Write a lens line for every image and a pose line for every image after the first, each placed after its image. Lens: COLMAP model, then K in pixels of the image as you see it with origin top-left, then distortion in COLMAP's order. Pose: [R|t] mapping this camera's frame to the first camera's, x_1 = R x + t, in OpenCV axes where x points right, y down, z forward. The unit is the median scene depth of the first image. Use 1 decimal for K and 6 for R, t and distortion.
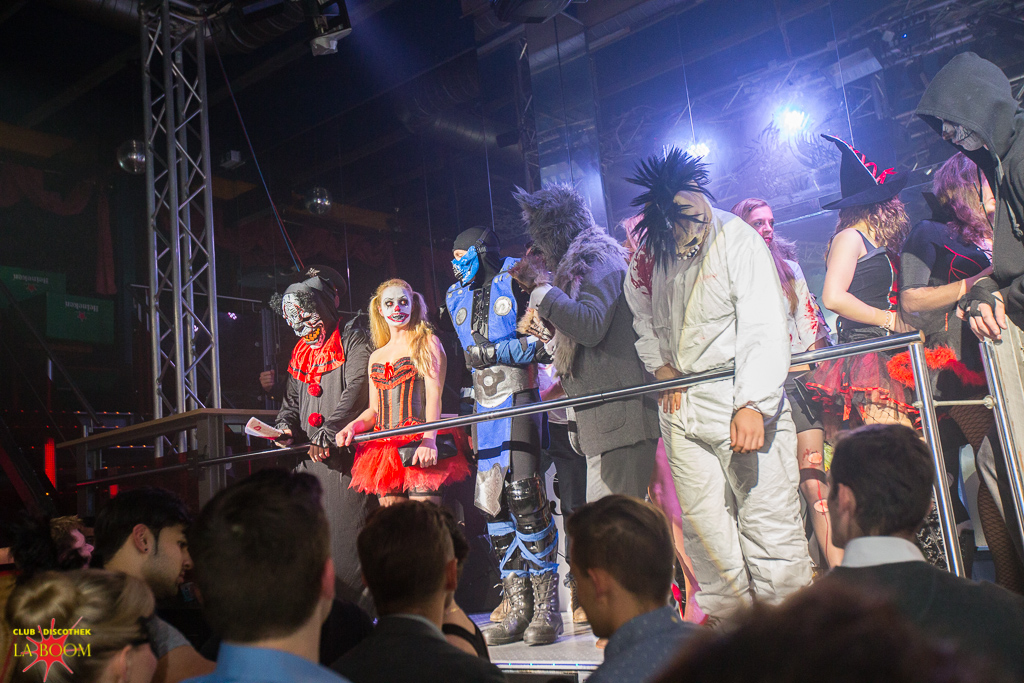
lens RADIAL K [[972.4, 0, 509.9], [0, 972.4, 335.6], [0, 0, 1]] dist [0.007237, 0.124044]
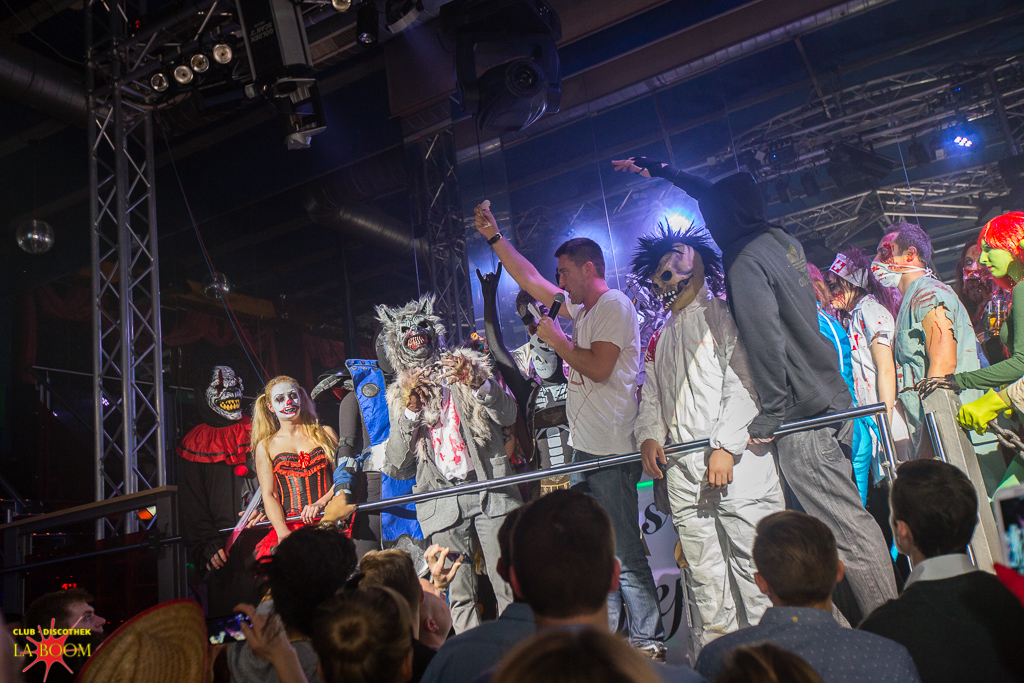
lens RADIAL K [[972.4, 0, 509.9], [0, 972.4, 335.6], [0, 0, 1]] dist [0.007237, 0.124044]
pose [[0.985535, 0.016109, 0.168704, -0.115489], [-0.000163, 0.995562, -0.094112, 0.012423], [-0.169471, 0.092723, 0.981164, -0.053974]]
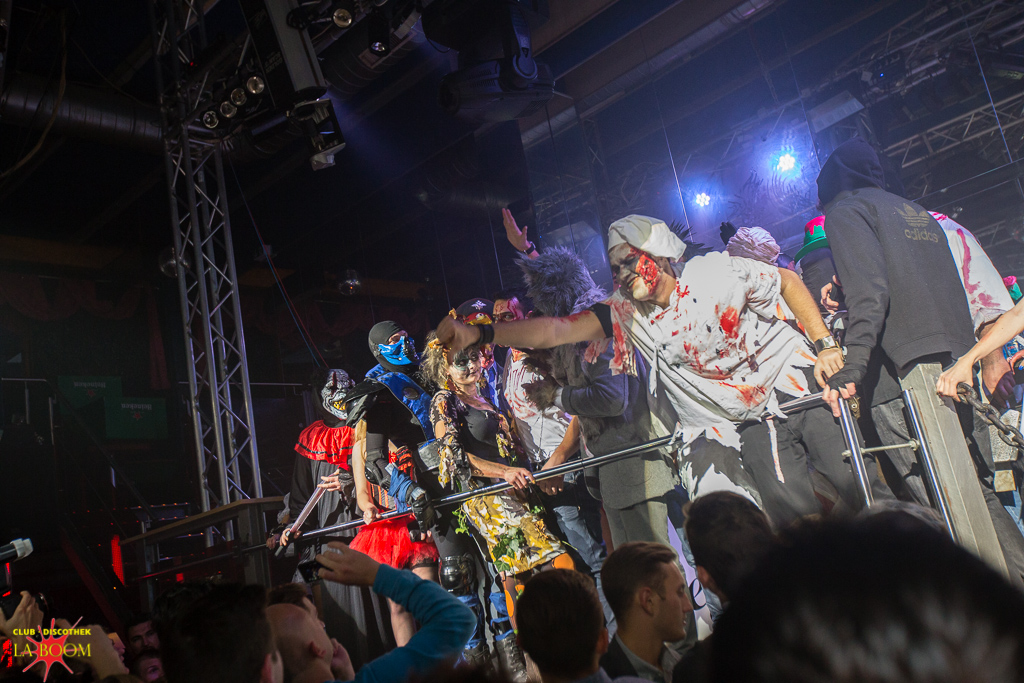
lens RADIAL K [[972.4, 0, 509.9], [0, 972.4, 335.6], [0, 0, 1]] dist [0.007237, 0.124044]
pose [[0.993525, -0.099079, -0.055592, 0.051301], [0.096357, 0.994106, -0.049677, -0.020807], [0.060186, 0.043999, 0.997217, -0.065043]]
